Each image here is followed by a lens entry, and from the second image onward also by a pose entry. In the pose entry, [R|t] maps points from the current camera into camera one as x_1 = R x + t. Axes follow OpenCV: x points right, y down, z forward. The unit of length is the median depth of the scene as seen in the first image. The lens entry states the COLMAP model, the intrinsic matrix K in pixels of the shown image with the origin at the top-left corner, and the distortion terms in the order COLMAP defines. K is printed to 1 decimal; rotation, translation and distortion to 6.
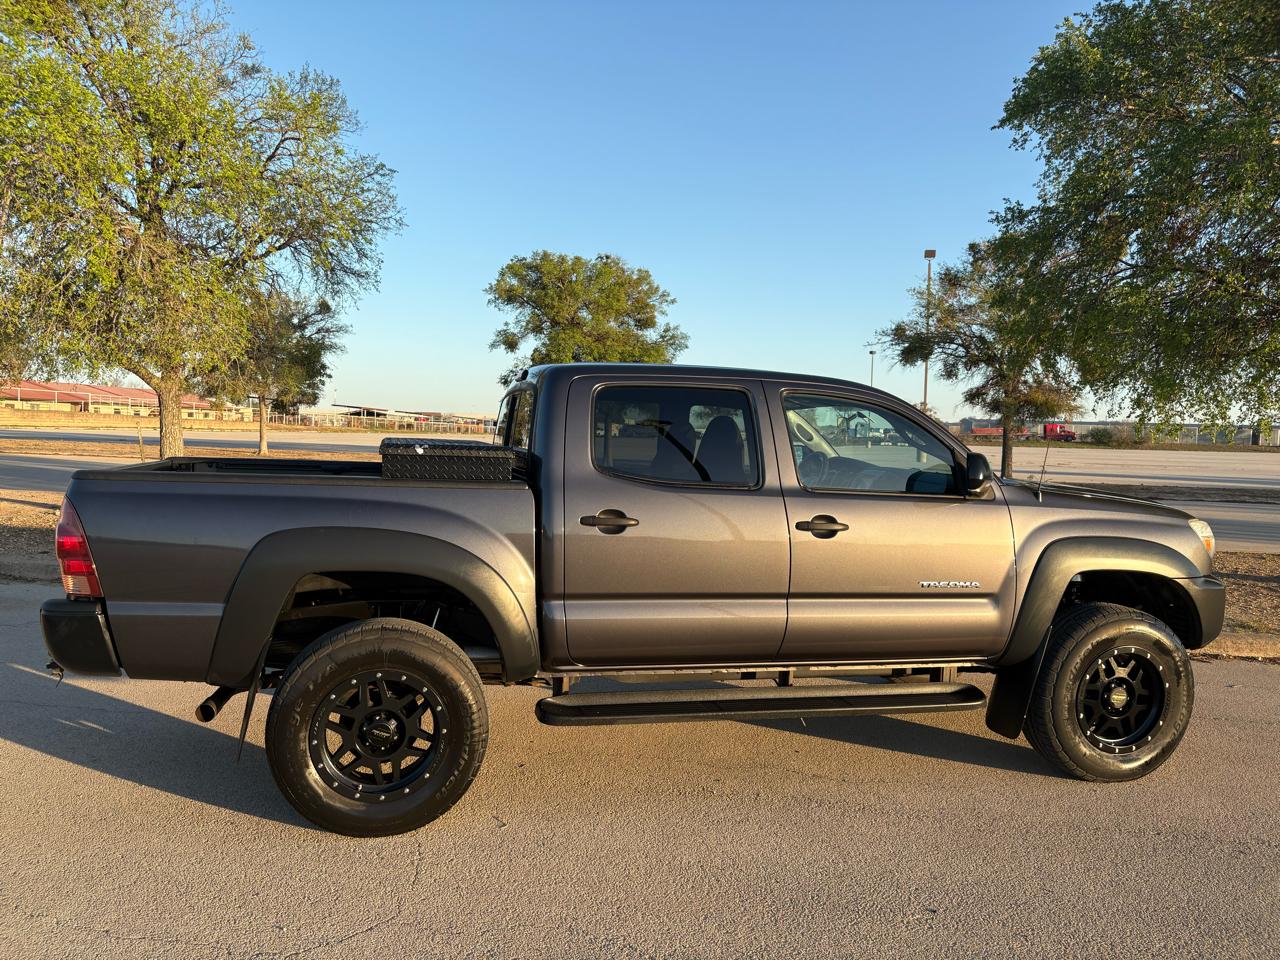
lens RADIAL K [[972.0, 0, 639.7], [0, 972.0, 497.6], [0, 0, 1]] dist [0.043944, -0.051110]
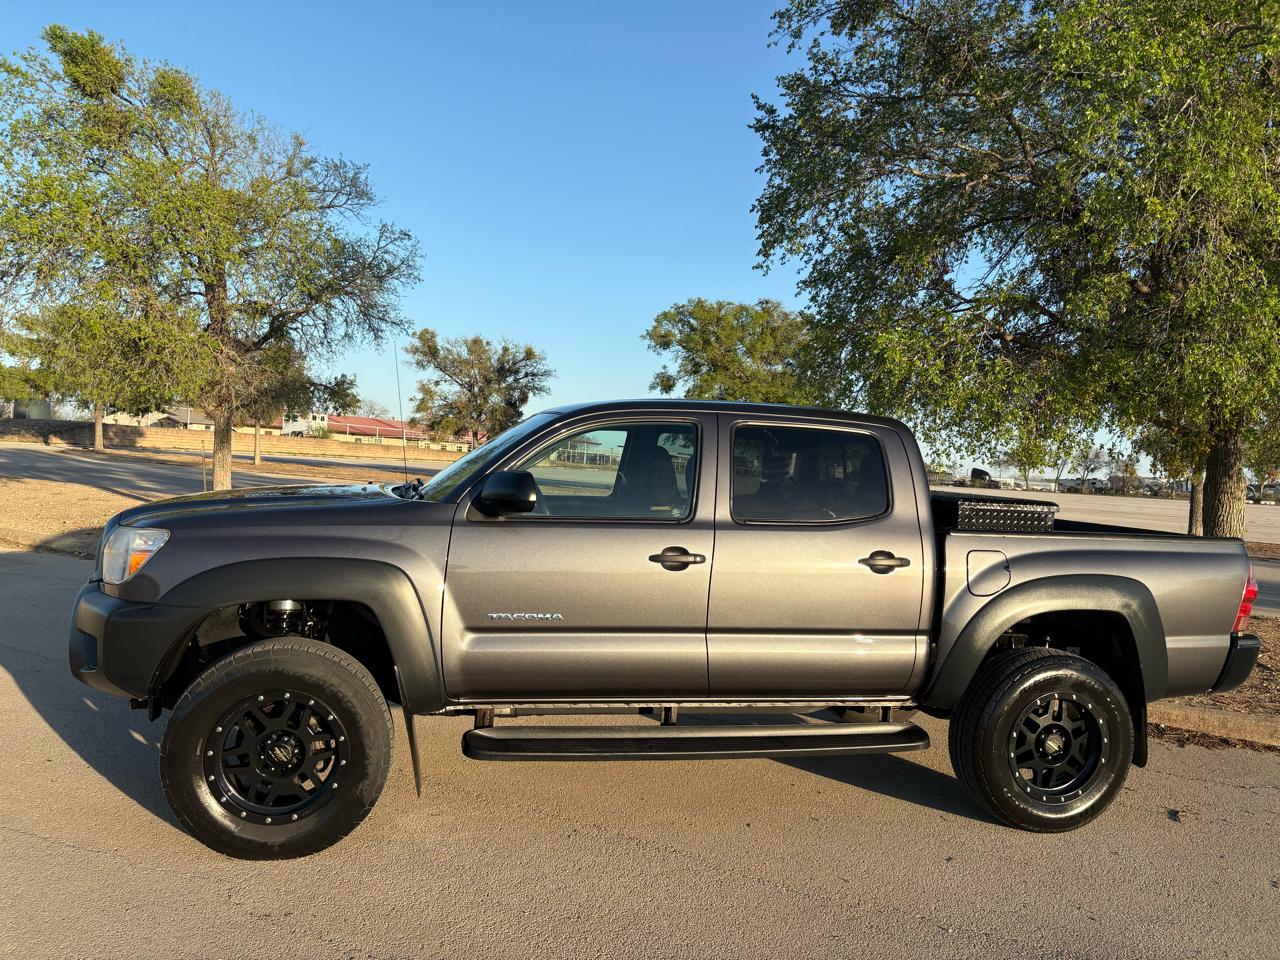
lens RADIAL K [[972.0, 0, 633.4], [0, 972.0, 484.2], [0, 0, 1]] dist [0.043944, -0.051110]
pose [[0.948338, 0.033711, -0.315466, 0.720151], [-0.052302, 0.997346, -0.050653, 0.020768], [0.312922, 0.064535, 0.947584, -0.029604]]
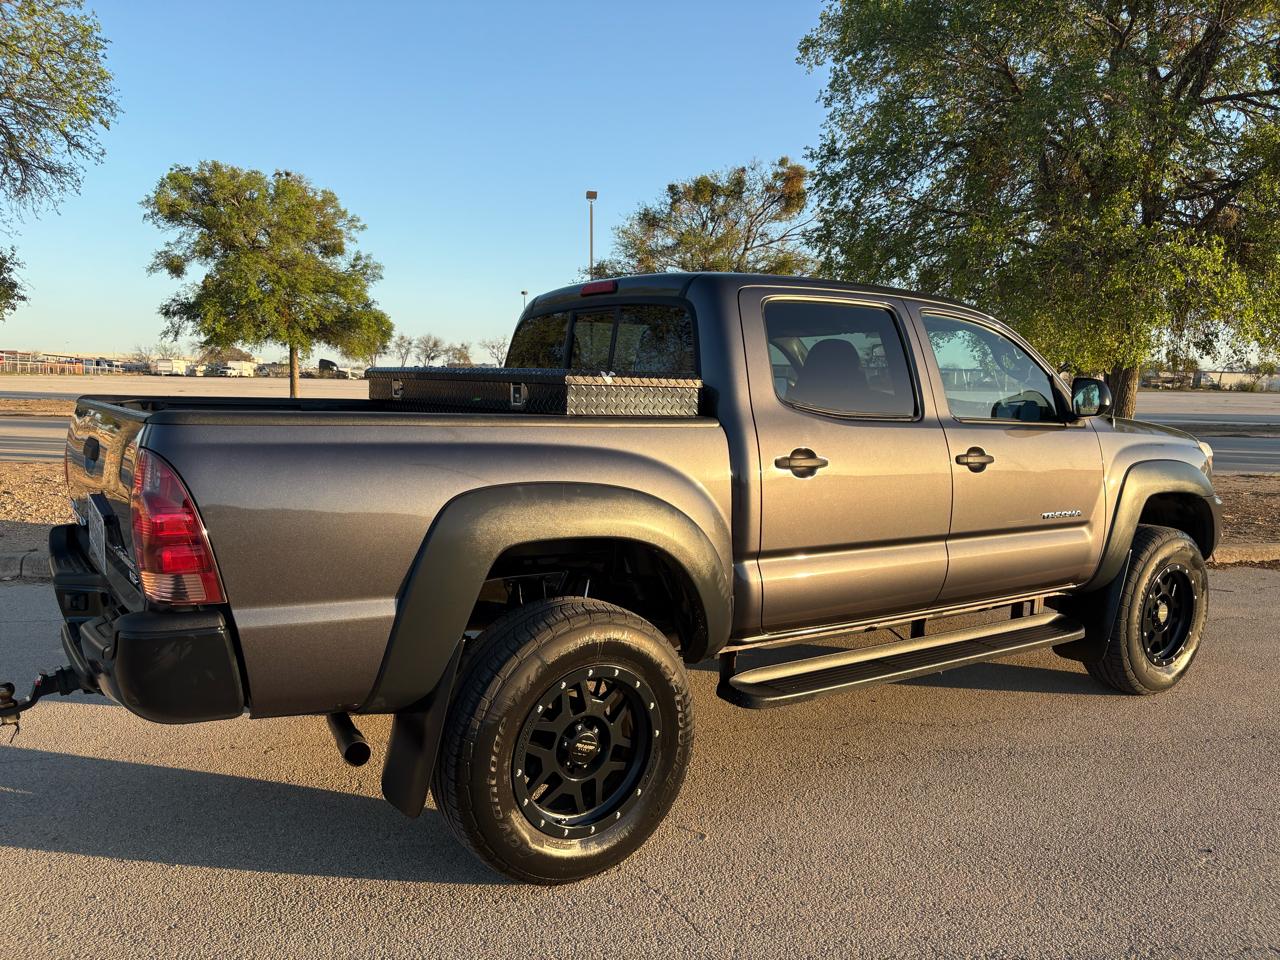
lens RADIAL K [[972.0, 0, 637.4], [0, 972.0, 493.0], [0, 0, 1]] dist [0.043944, -0.051110]
pose [[0.935930, -0.047923, 0.348911, -0.262920], [0.028288, 0.997727, 0.061155, -0.002573], [-0.351049, -0.047366, 0.935158, 0.149170]]
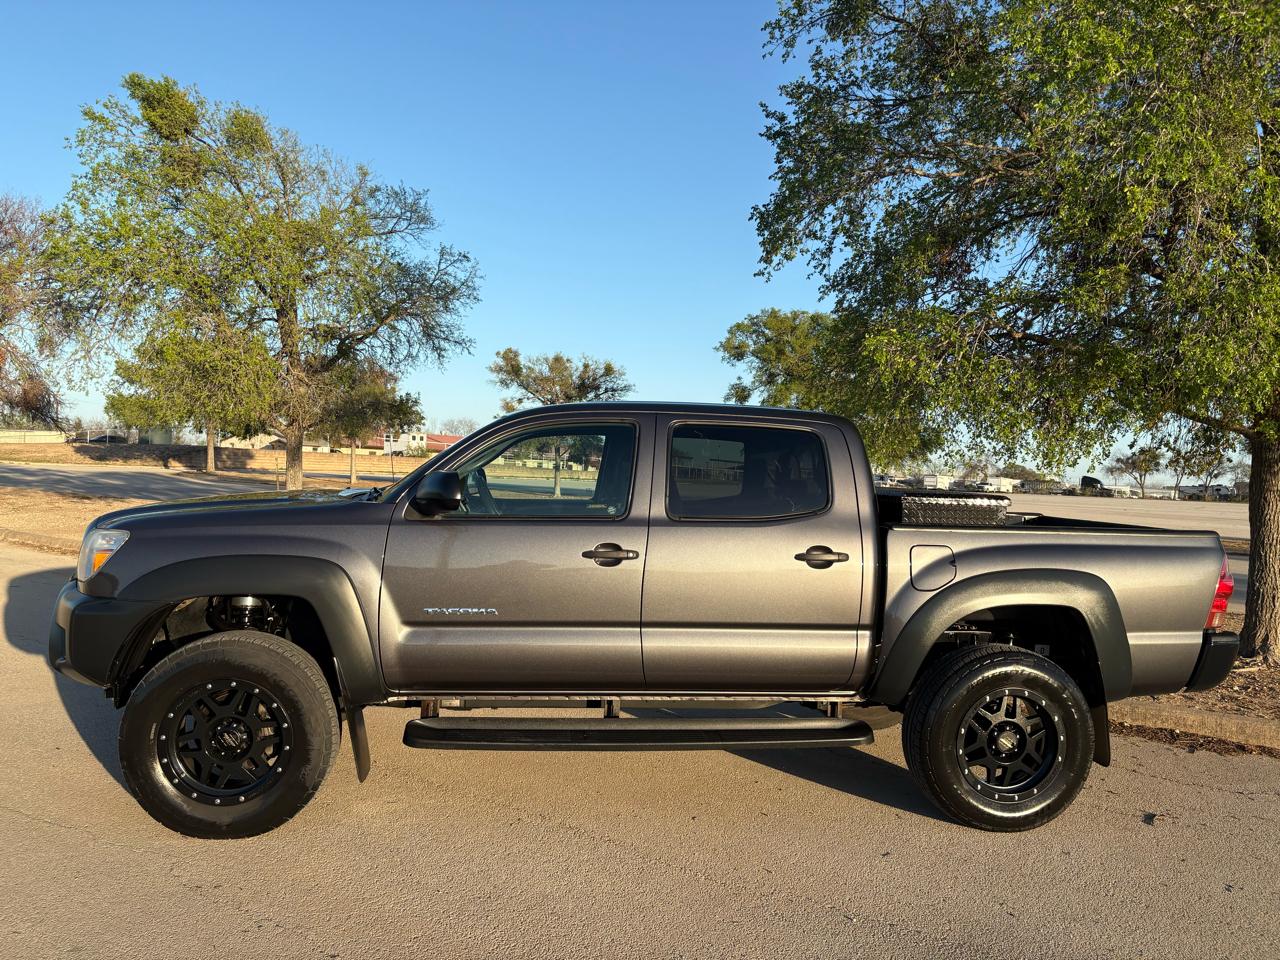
lens RADIAL K [[972.0, 0, 635.9], [0, 972.0, 479.2], [0, 0, 1]] dist [0.043944, -0.051110]
pose [[0.912739, 0.012118, -0.408364, 0.827283], [-0.042807, 0.996895, -0.066095, 0.027056], [0.406295, 0.077808, 0.910423, -0.009479]]
